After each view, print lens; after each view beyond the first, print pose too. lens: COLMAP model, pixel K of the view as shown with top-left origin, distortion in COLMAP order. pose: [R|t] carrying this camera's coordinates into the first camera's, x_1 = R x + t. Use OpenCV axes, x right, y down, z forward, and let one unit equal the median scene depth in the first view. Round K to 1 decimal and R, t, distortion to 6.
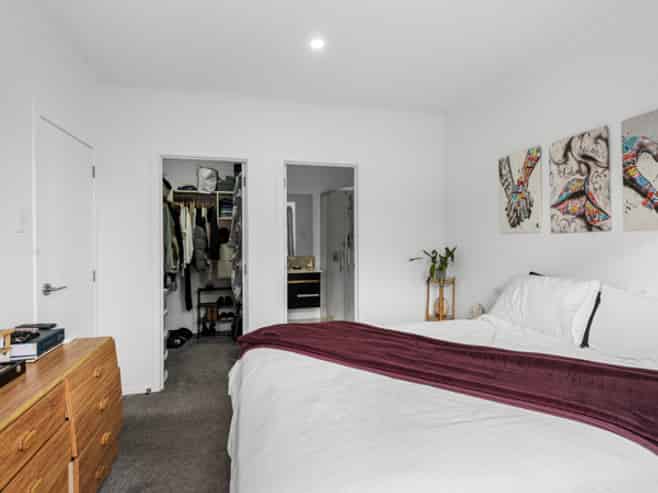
lens RADIAL K [[364.5, 0, 329.1], [0, 364.5, 245.9], [0, 0, 1]] dist [0.001887, 0.000202]
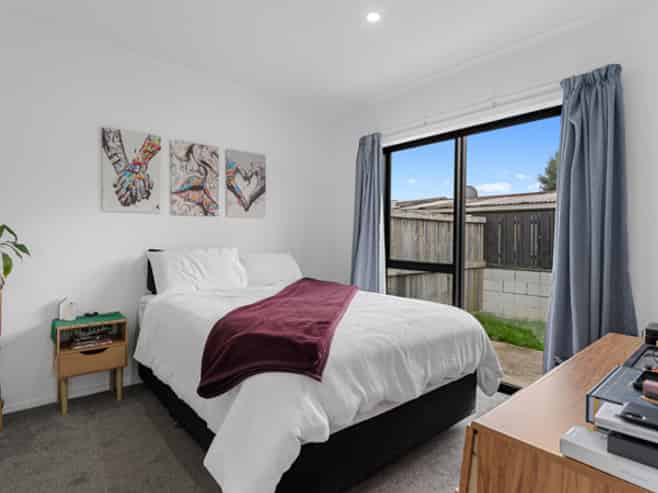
lens RADIAL K [[364.5, 0, 329.0], [0, 364.5, 241.1], [0, 0, 1]] dist [0.001887, 0.000202]
pose [[-0.460286, -0.018355, 0.887581, -0.725180], [0.002837, 0.999751, 0.022146, 0.027450], [-0.887766, 0.012711, -0.460119, 1.144934]]
